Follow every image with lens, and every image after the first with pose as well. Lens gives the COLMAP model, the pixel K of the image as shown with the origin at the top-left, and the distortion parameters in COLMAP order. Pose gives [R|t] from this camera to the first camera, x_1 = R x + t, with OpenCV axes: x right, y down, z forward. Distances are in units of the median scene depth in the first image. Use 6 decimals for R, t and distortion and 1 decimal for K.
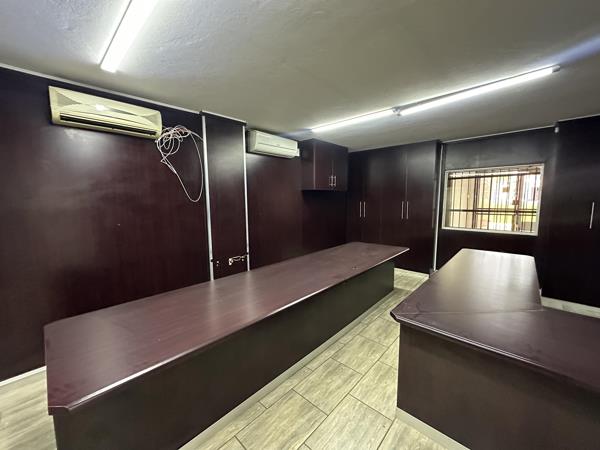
lens RADIAL K [[238.4, 0, 303.6], [0, 238.4, 224.3], [0, 0, 1]] dist [-0.003430, 0.000357]
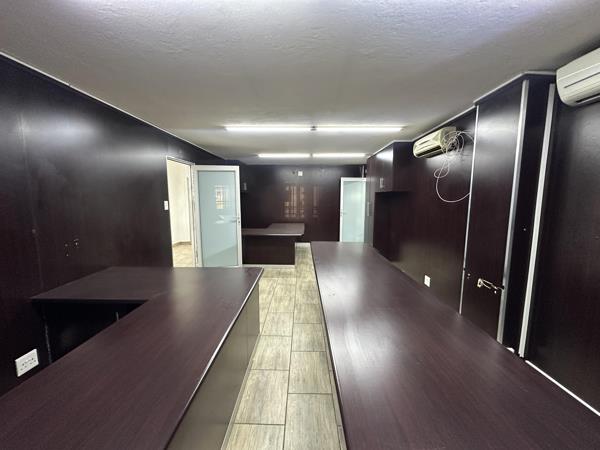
lens RADIAL K [[238.4, 0, 301.8], [0, 238.4, 225.0], [0, 0, 1]] dist [-0.003430, 0.000357]
pose [[-0.746849, 0.090427, -0.658817, 0.641926], [-0.063205, 0.976574, 0.205692, -0.154229], [0.661983, 0.195261, -0.723637, 1.213121]]
